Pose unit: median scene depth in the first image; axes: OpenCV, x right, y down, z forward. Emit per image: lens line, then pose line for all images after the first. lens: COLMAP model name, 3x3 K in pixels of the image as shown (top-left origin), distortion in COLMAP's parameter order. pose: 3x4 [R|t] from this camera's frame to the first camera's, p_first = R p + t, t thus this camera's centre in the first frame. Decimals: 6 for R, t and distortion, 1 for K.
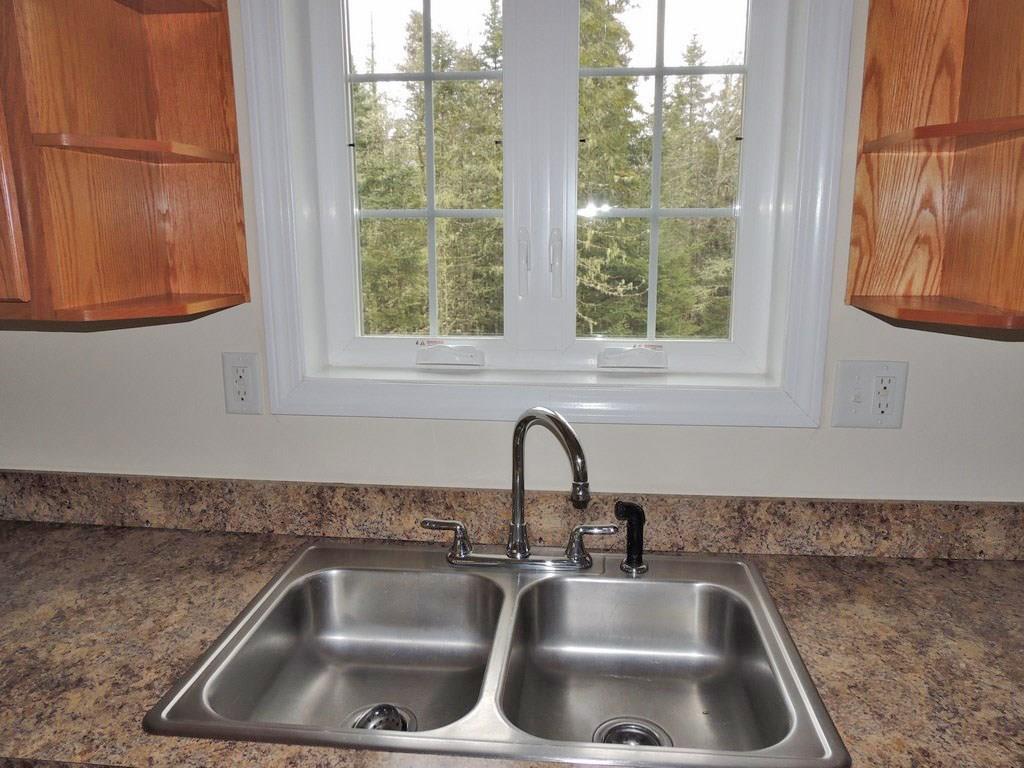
lens RADIAL K [[729.0, 0, 515.1], [0, 729.0, 379.0], [0, 0, 1]] dist [-0.013757, -0.001739]
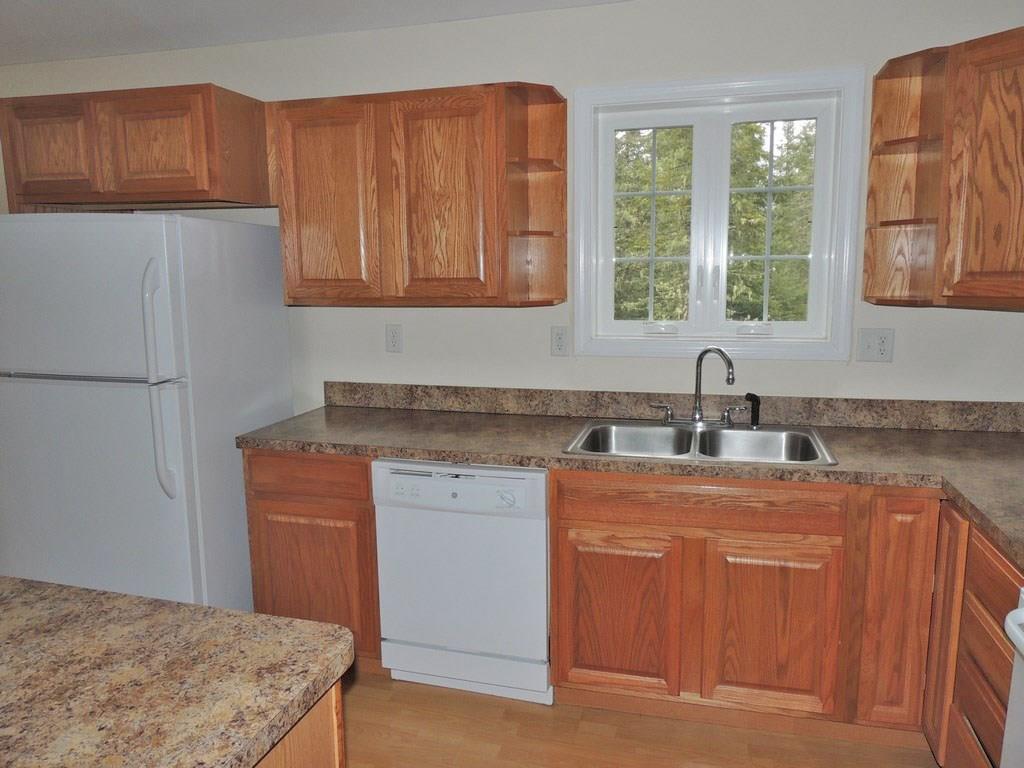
lens RADIAL K [[729.0, 0, 515.0], [0, 729.0, 389.2], [0, 0, 1]] dist [-0.013757, -0.001739]
pose [[0.986725, 0.016041, -0.161608, -0.170250], [-0.022456, 0.999027, -0.037948, 0.233311], [0.160843, 0.041074, 0.986125, -1.113559]]
